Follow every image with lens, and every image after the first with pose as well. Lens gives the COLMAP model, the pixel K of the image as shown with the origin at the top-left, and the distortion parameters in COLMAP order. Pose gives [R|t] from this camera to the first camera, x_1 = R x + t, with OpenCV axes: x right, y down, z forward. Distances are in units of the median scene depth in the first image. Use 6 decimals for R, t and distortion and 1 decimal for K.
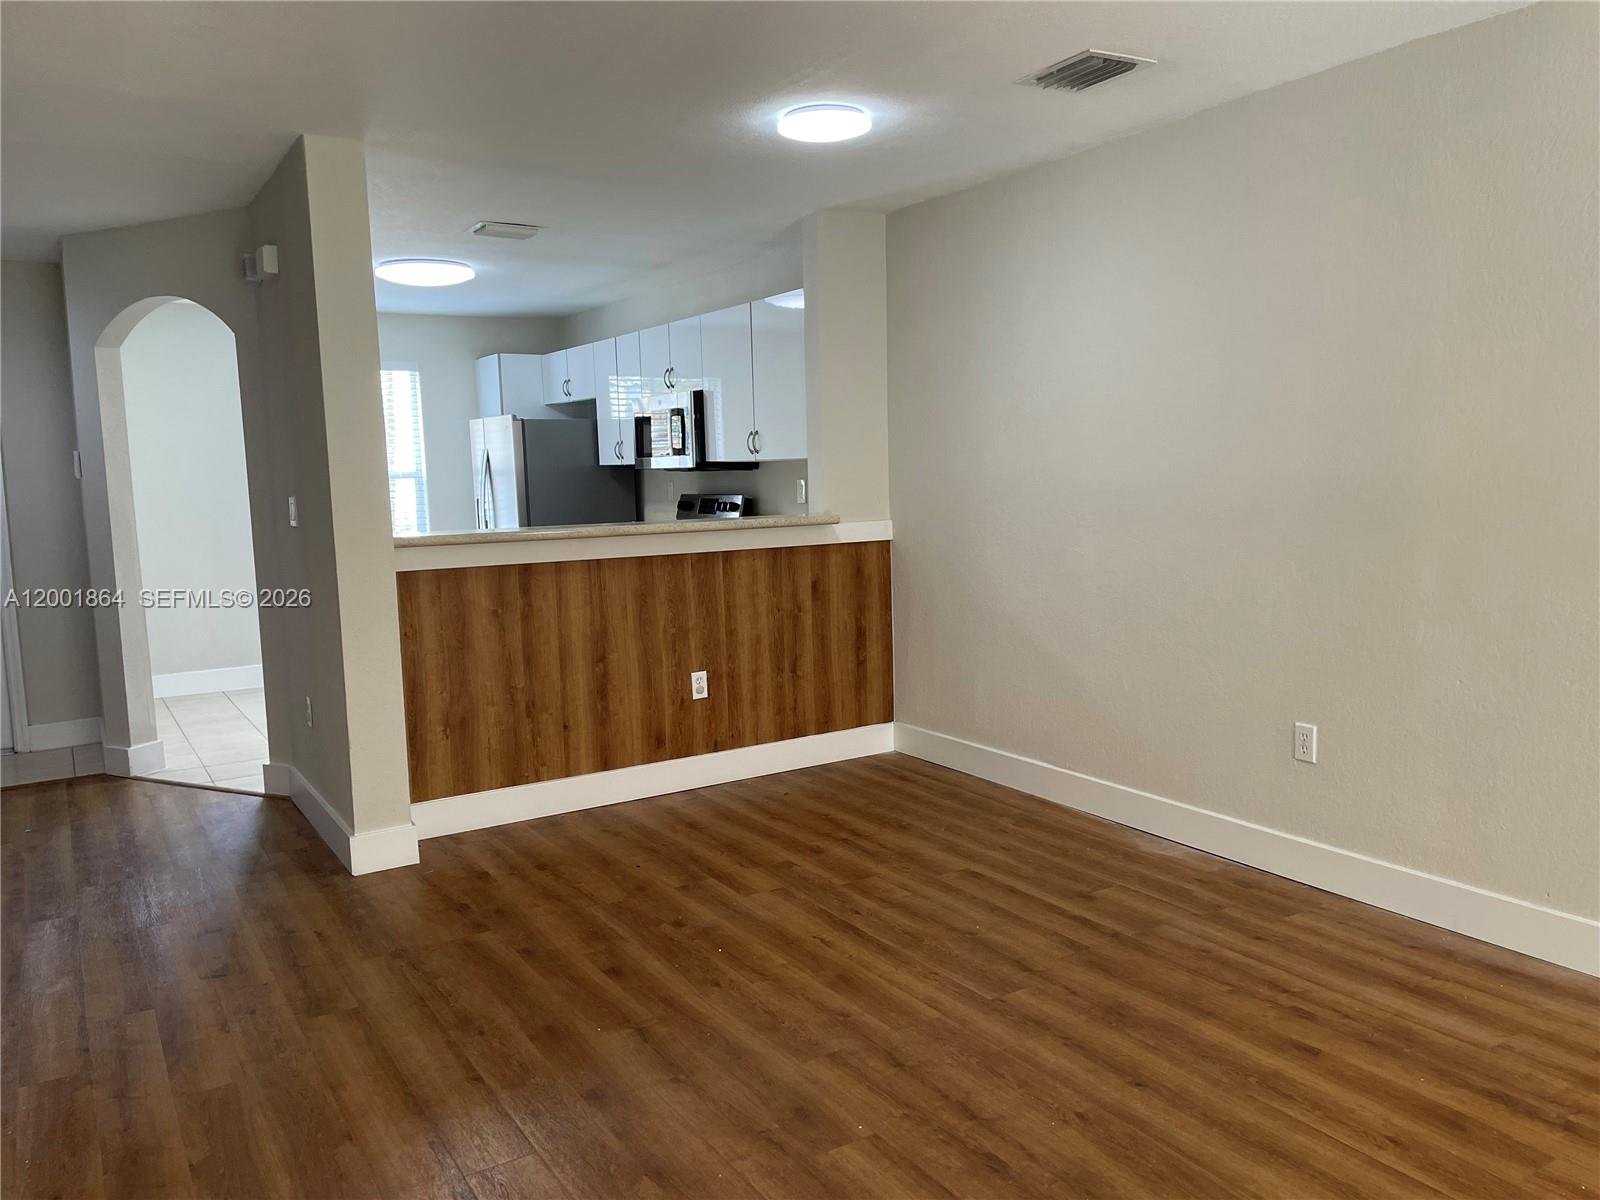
lens RADIAL K [[1207.8, 0, 809.8], [0, 1207.8, 610.6], [0, 0, 1]] dist [0.090551, -0.110038]
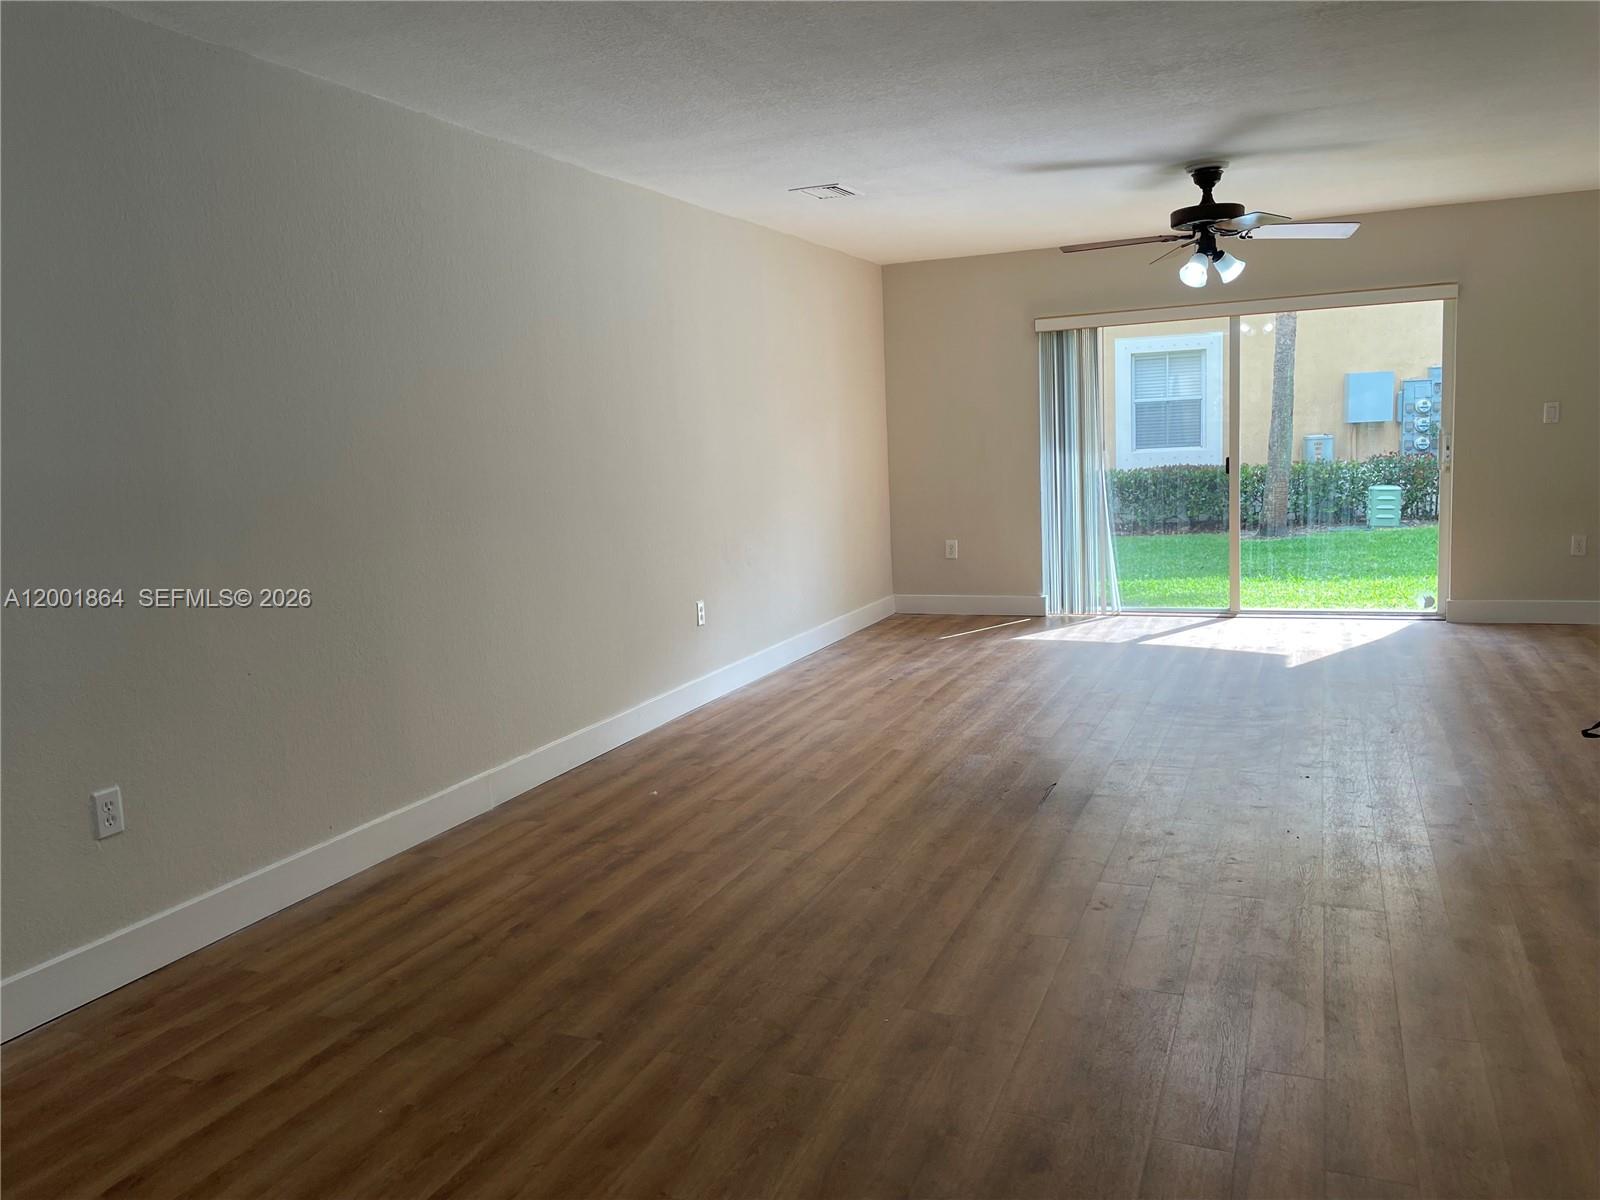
lens RADIAL K [[1207.8, 0, 812.0], [0, 1207.8, 597.8], [0, 0, 1]] dist [0.090551, -0.110038]
pose [[-0.576533, -0.057387, 0.815056, -0.373561], [0.158673, 0.970677, 0.180581, -0.074289], [-0.801519, 0.233438, -0.550521, 0.751762]]
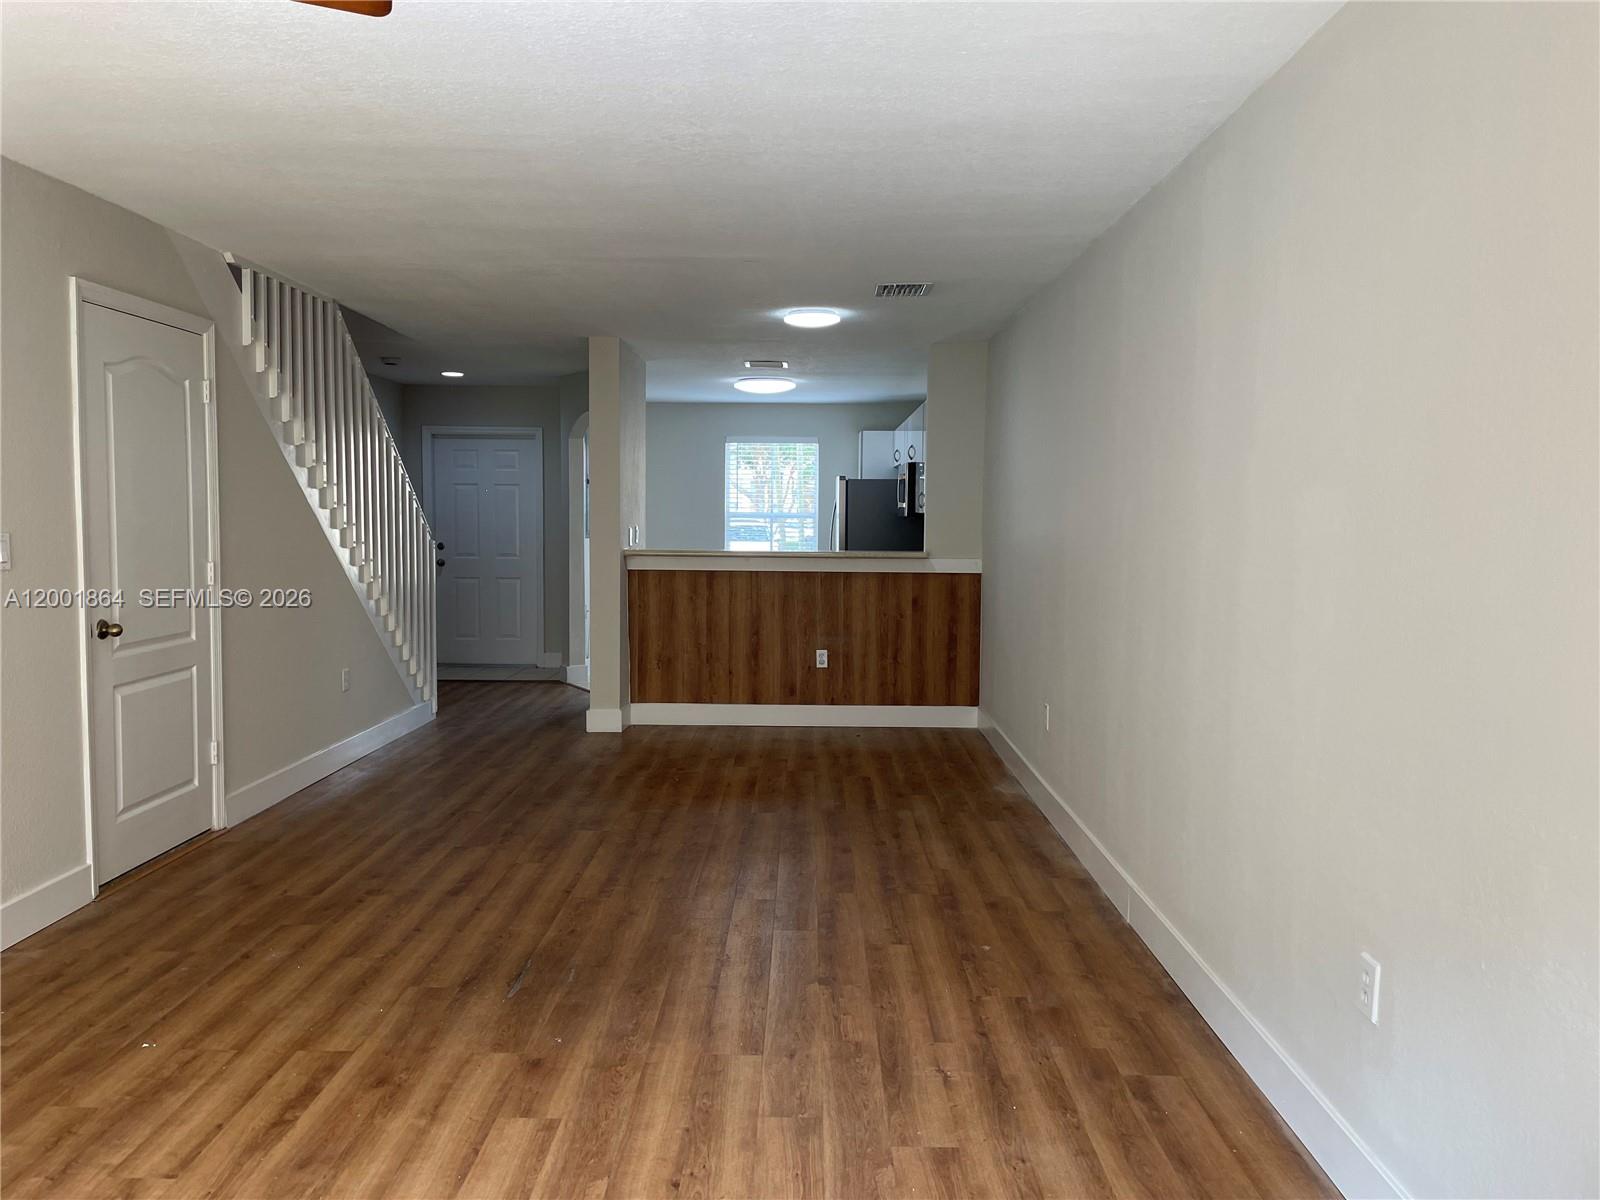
lens RADIAL K [[1207.8, 0, 784.7], [0, 1207.8, 602.1], [0, 0, 1]] dist [0.090551, -0.110038]
pose [[0.834224, 0.073022, -0.546570, 0.673183], [-0.095433, 0.995355, -0.012679, 0.013965], [0.543105, 0.062738, 0.837318, -0.294416]]
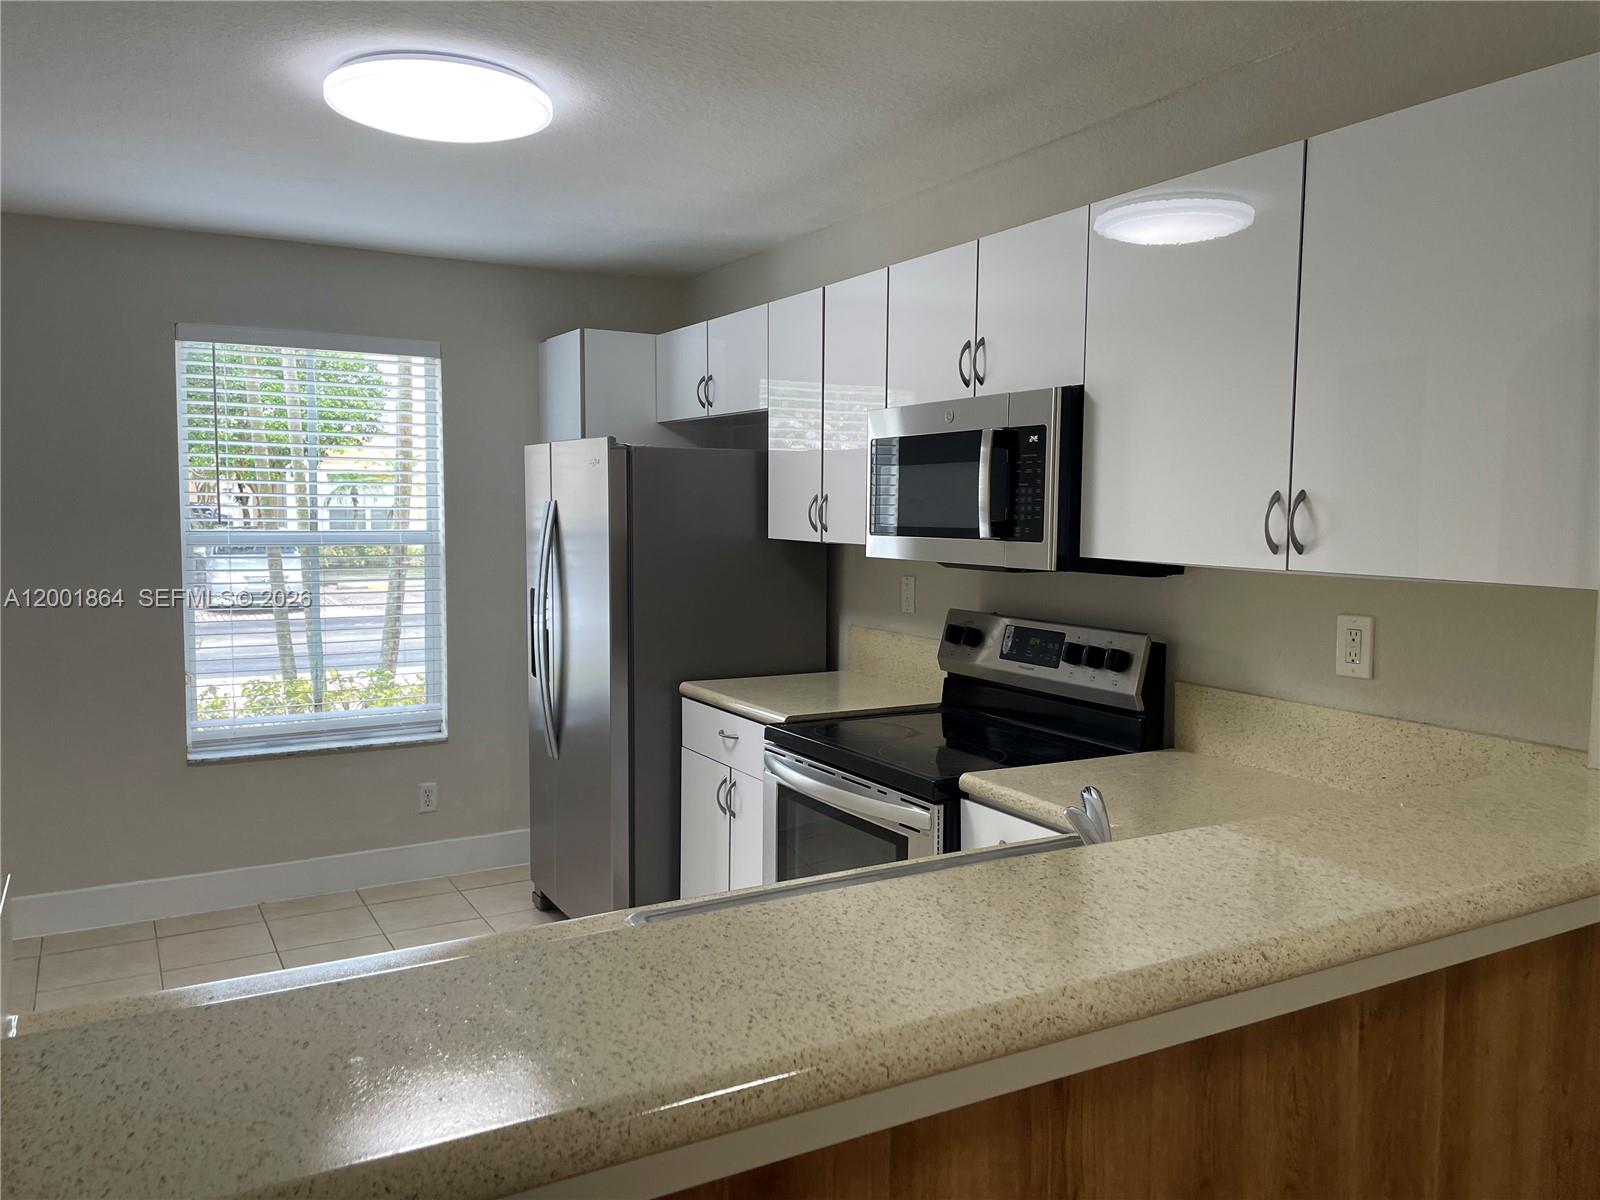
lens RADIAL K [[1207.8, 0, 804.3], [0, 1207.8, 587.7], [0, 0, 1]] dist [0.090551, -0.110038]
pose [[0.998544, 0.035097, -0.040973, -0.194380], [-0.037081, 0.998124, -0.048722, -0.106518], [0.039186, 0.050170, 0.997972, 0.697095]]
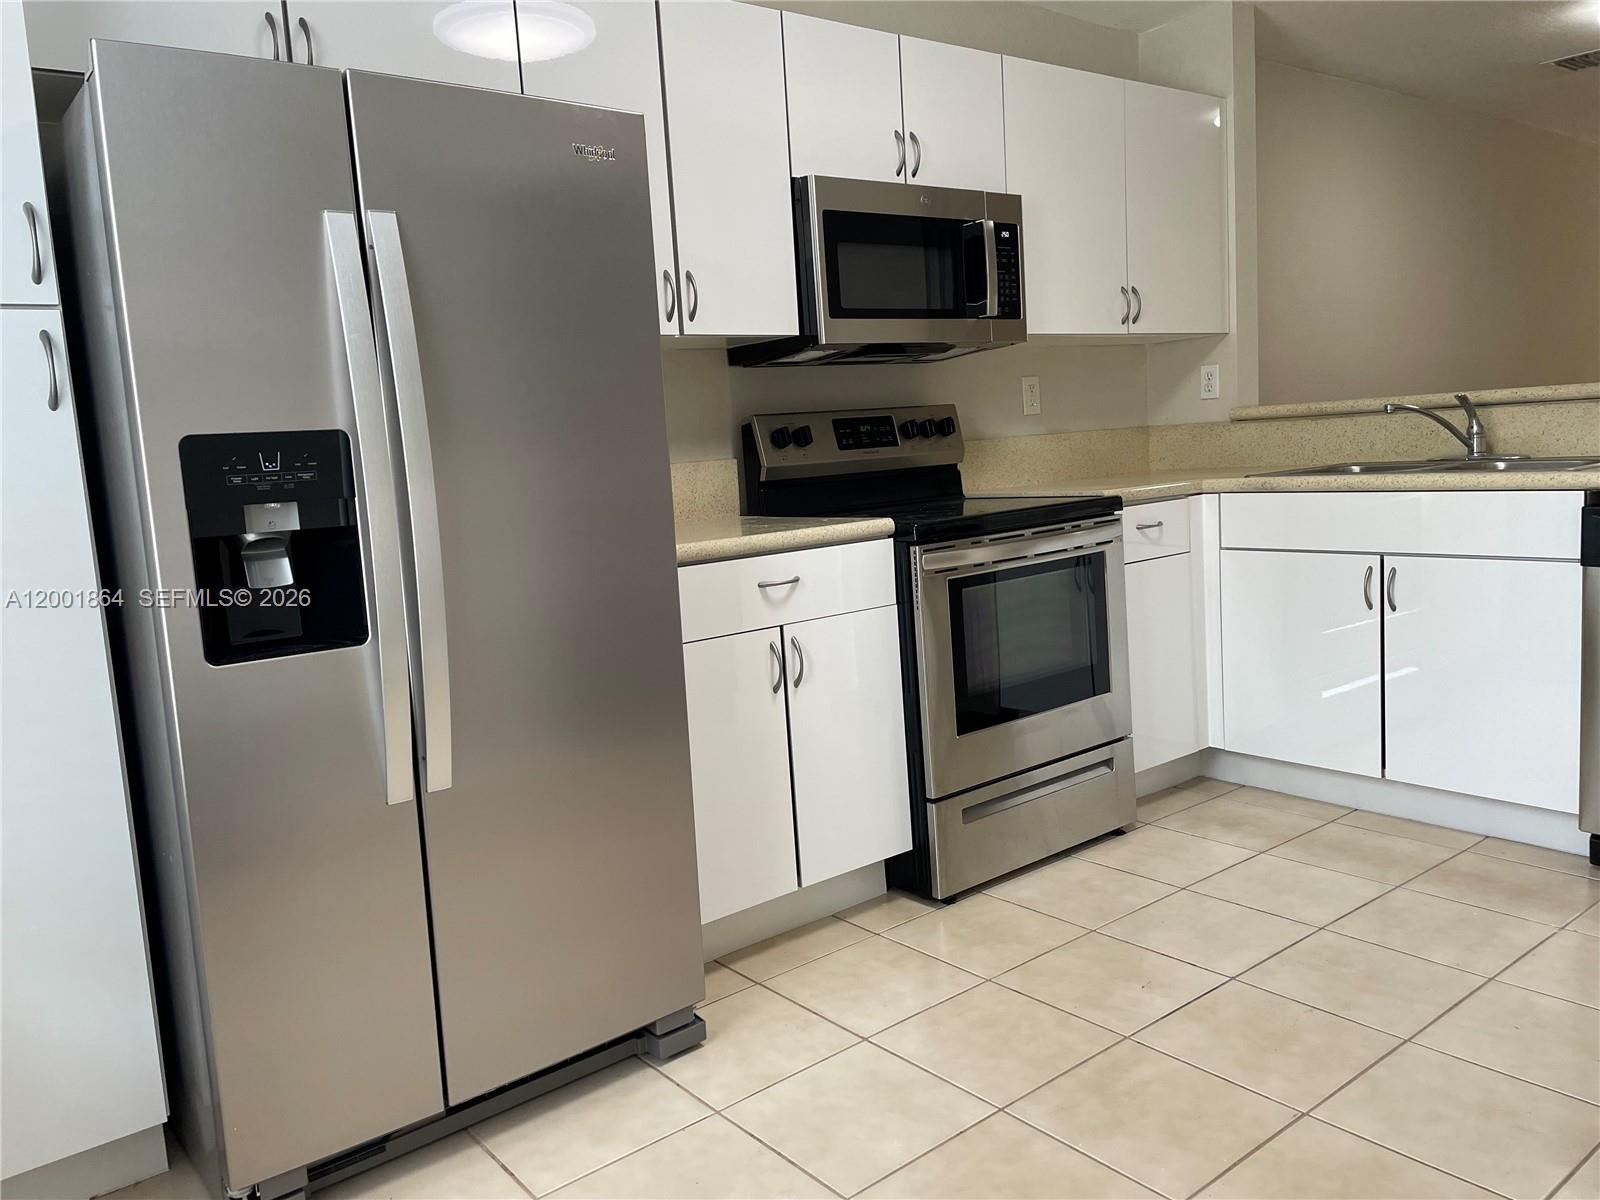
lens RADIAL K [[1207.8, 0, 783.8], [0, 1207.8, 590.4], [0, 0, 1]] dist [0.090551, -0.110038]
pose [[-0.097979, -0.089342, 0.991170, -0.743622], [0.187588, 0.976451, 0.106559, -0.105722], [-0.977349, 0.196372, -0.078912, 1.391975]]
